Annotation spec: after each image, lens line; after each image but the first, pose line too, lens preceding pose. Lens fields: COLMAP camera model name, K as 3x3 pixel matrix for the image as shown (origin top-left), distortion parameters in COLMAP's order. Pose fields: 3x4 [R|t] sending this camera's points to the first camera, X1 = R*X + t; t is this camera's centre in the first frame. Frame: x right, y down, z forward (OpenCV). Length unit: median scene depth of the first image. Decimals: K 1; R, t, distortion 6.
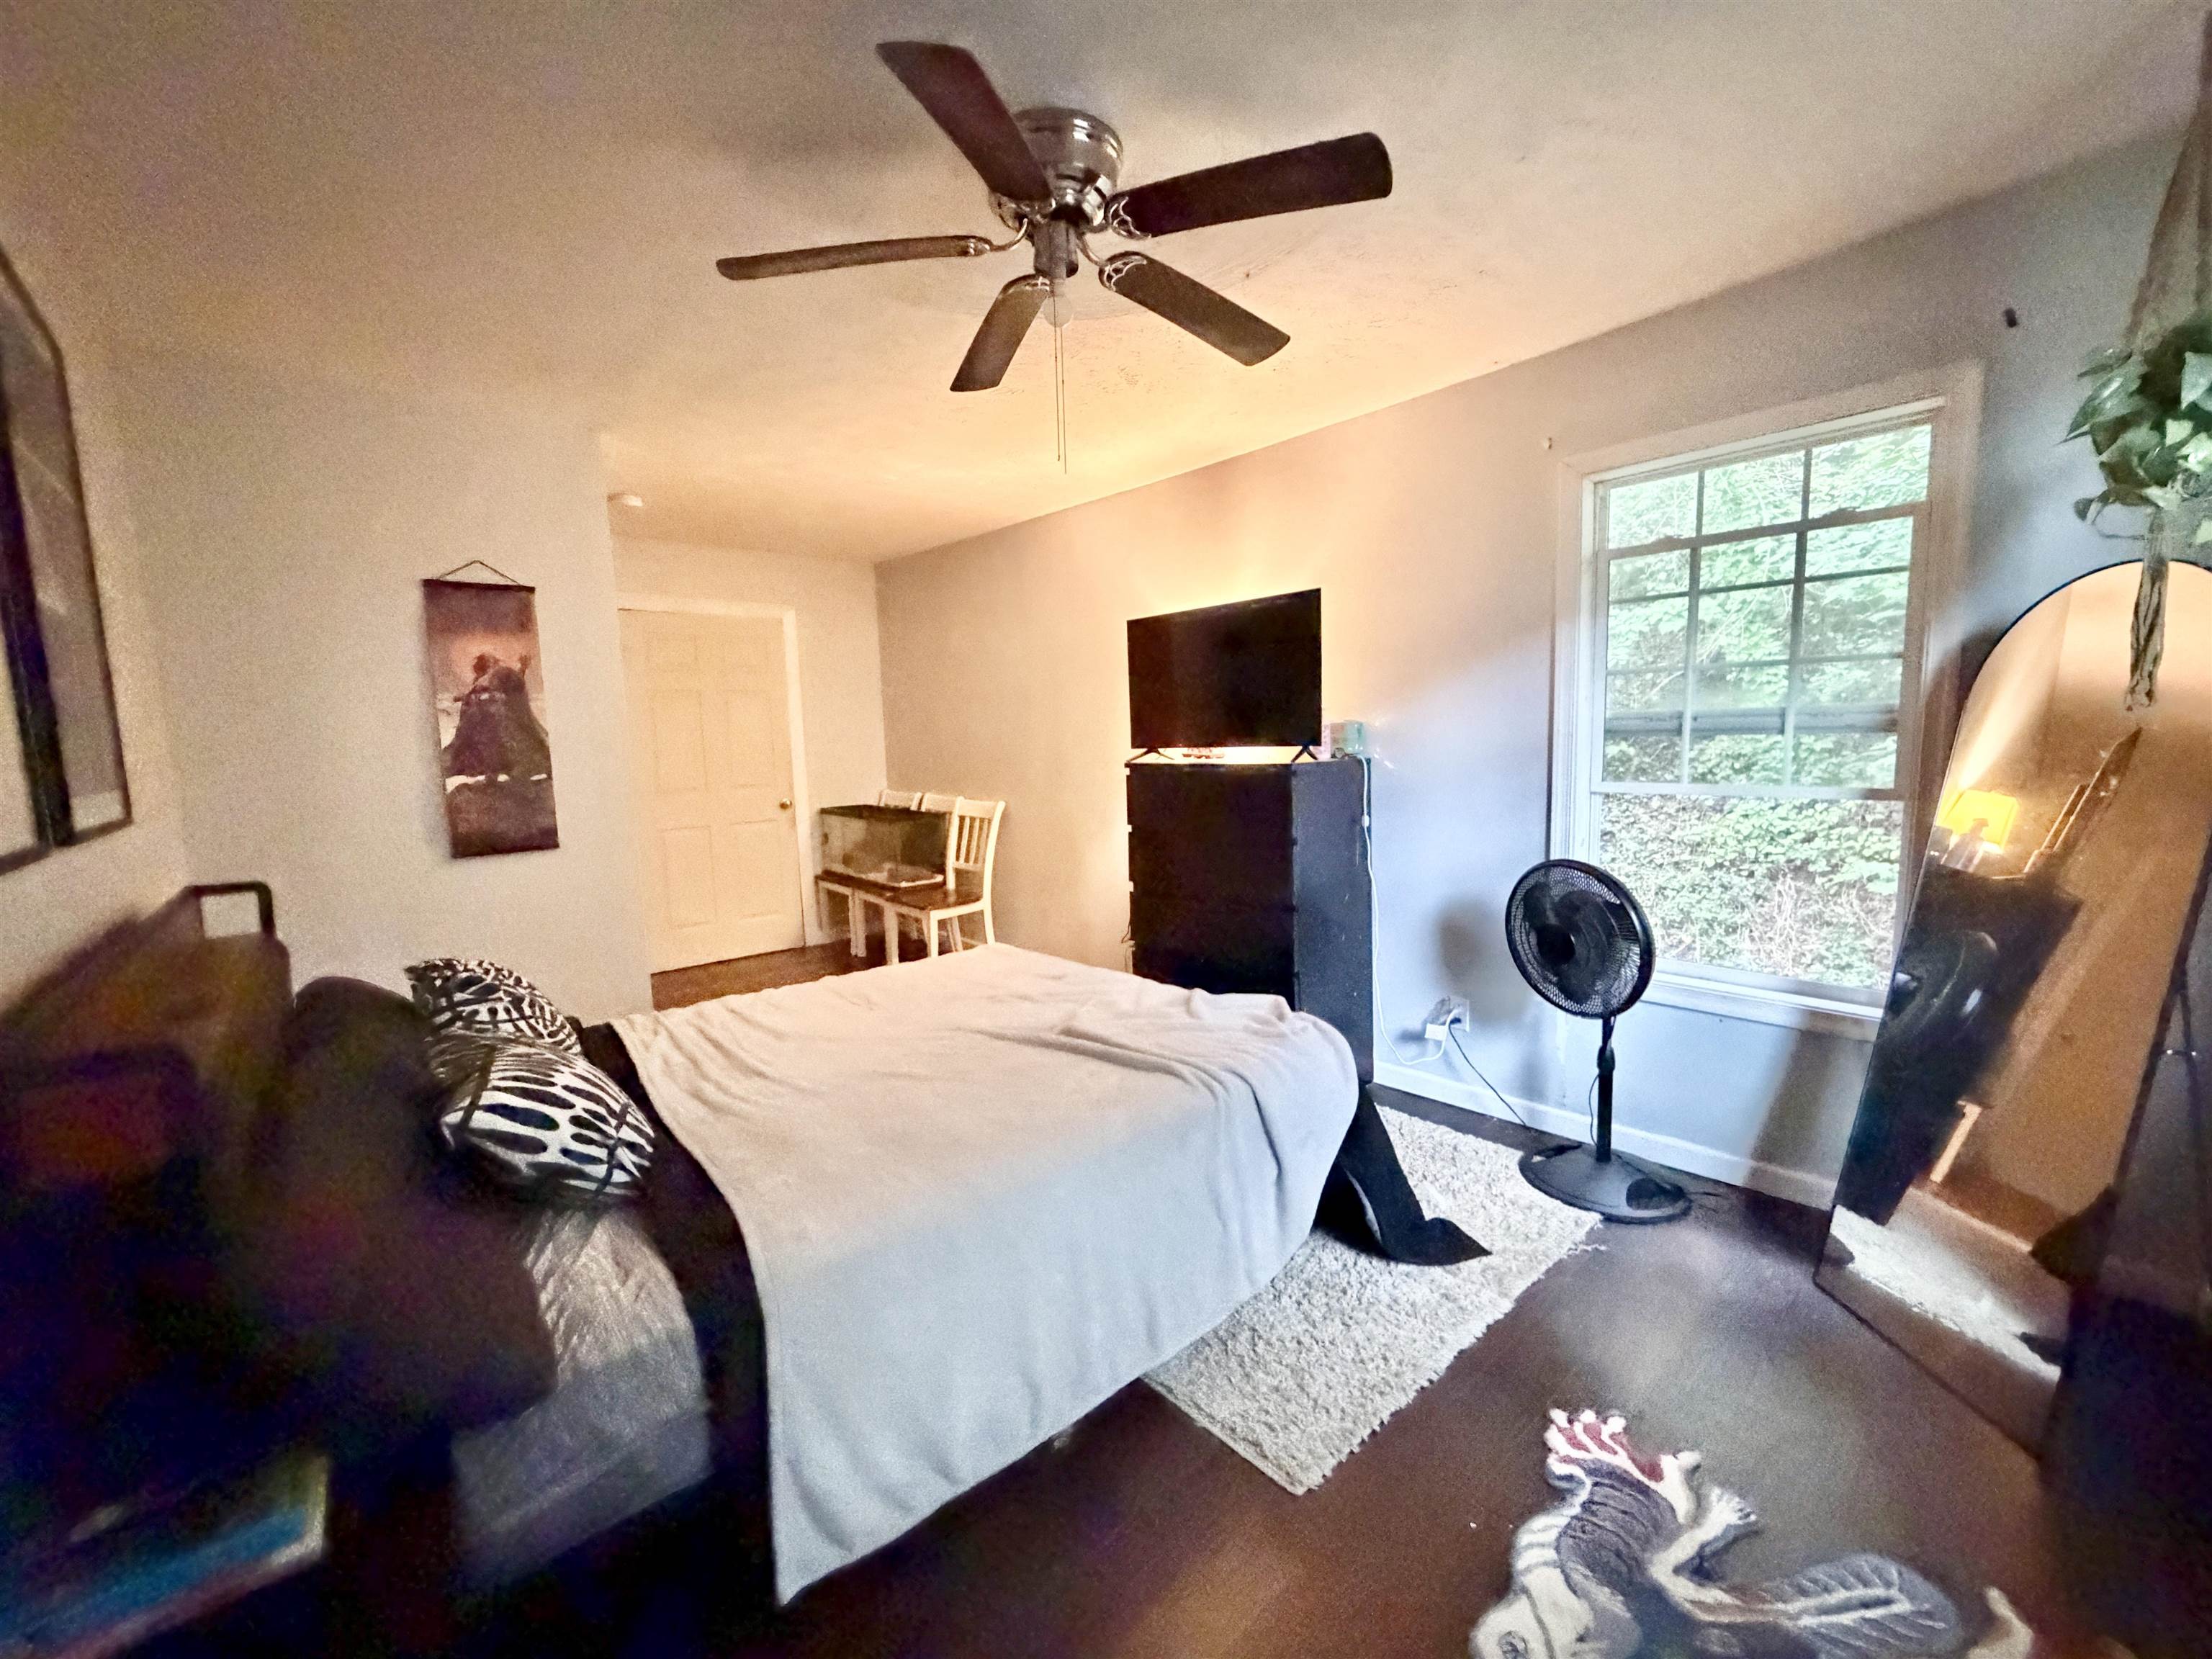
lens RADIAL K [[879.8, 0, 1105.7], [0, 879.8, 829.2], [0, 0, 1]] dist [-0.000953, 0.000425]
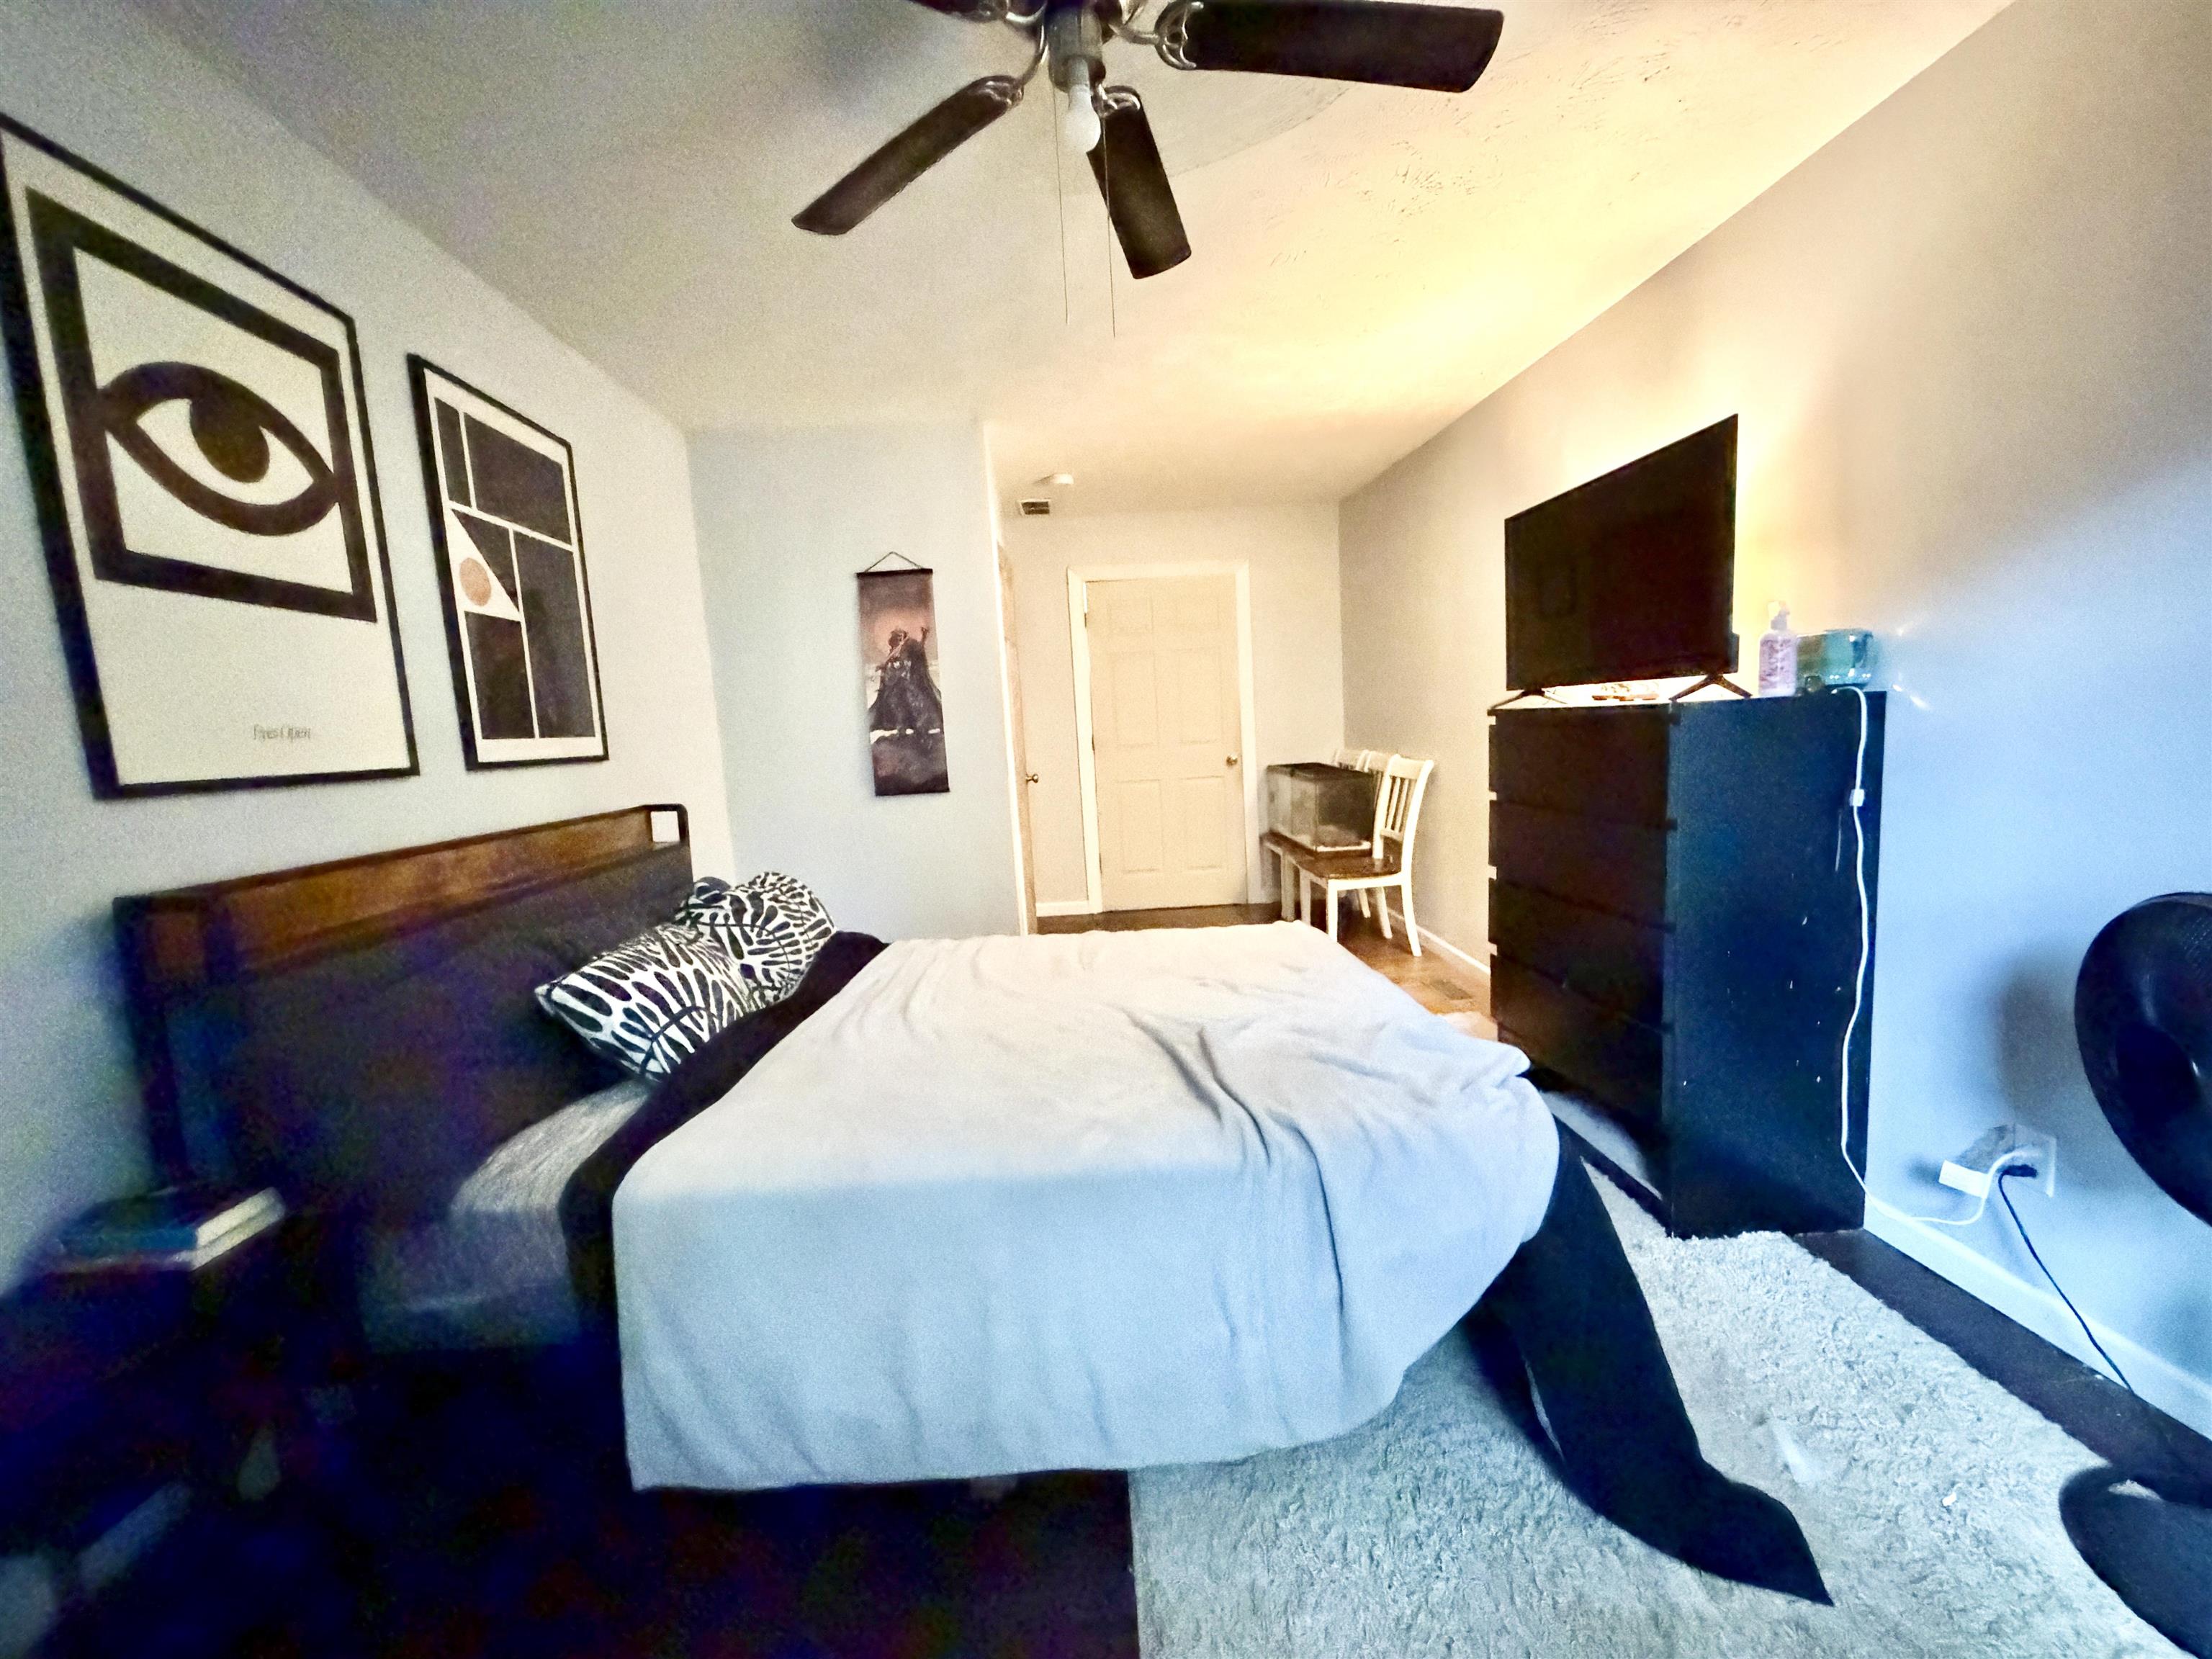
lens RADIAL K [[879.8, 0, 1106.9], [0, 879.8, 829.5], [0, 0, 1]] dist [-0.000953, 0.000425]
pose [[0.775156, 0.064693, -0.628449, 0.298718], [-0.037576, 0.997703, 0.056357, -0.002696], [0.630651, -0.020071, 0.775807, 0.232742]]
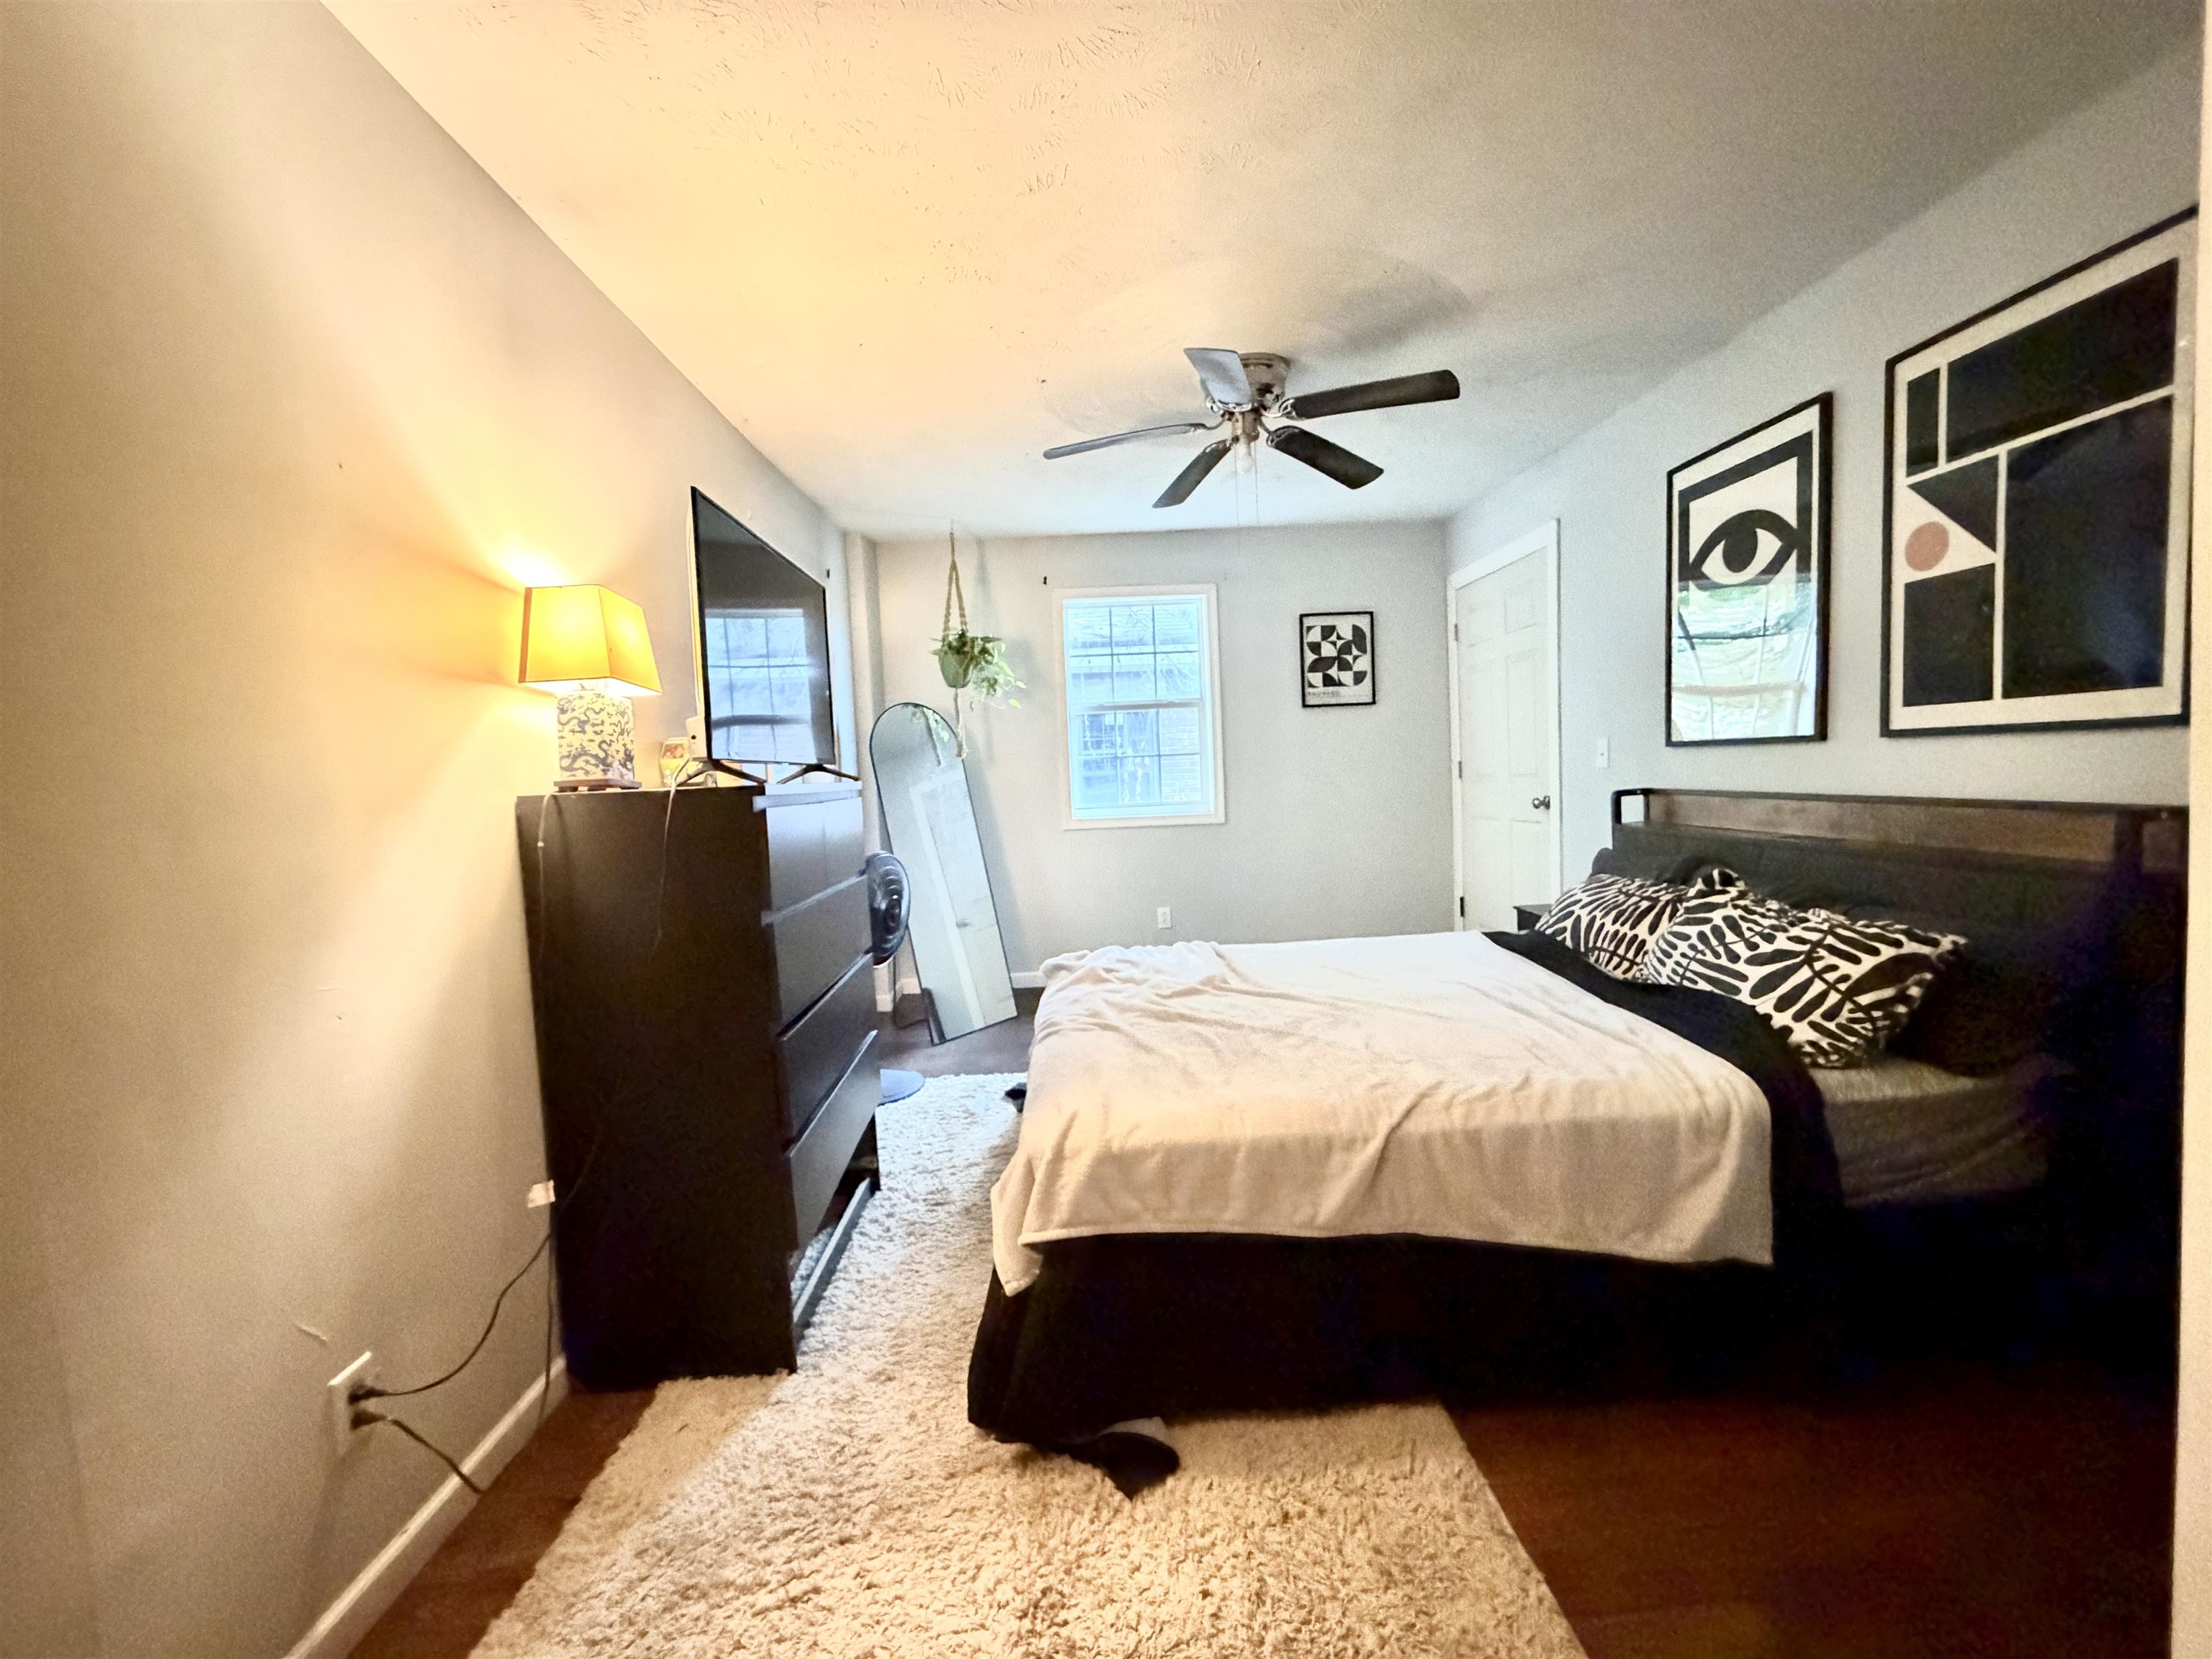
lens RADIAL K [[879.8, 0, 1100.5], [0, 879.8, 831.4], [0, 0, 1]] dist [-0.000953, 0.000425]
pose [[-0.757591, 0.031052, 0.651990, -0.492591], [0.148450, 0.980888, 0.125779, -0.104146], [-0.635624, 0.192077, -0.747722, 1.437191]]
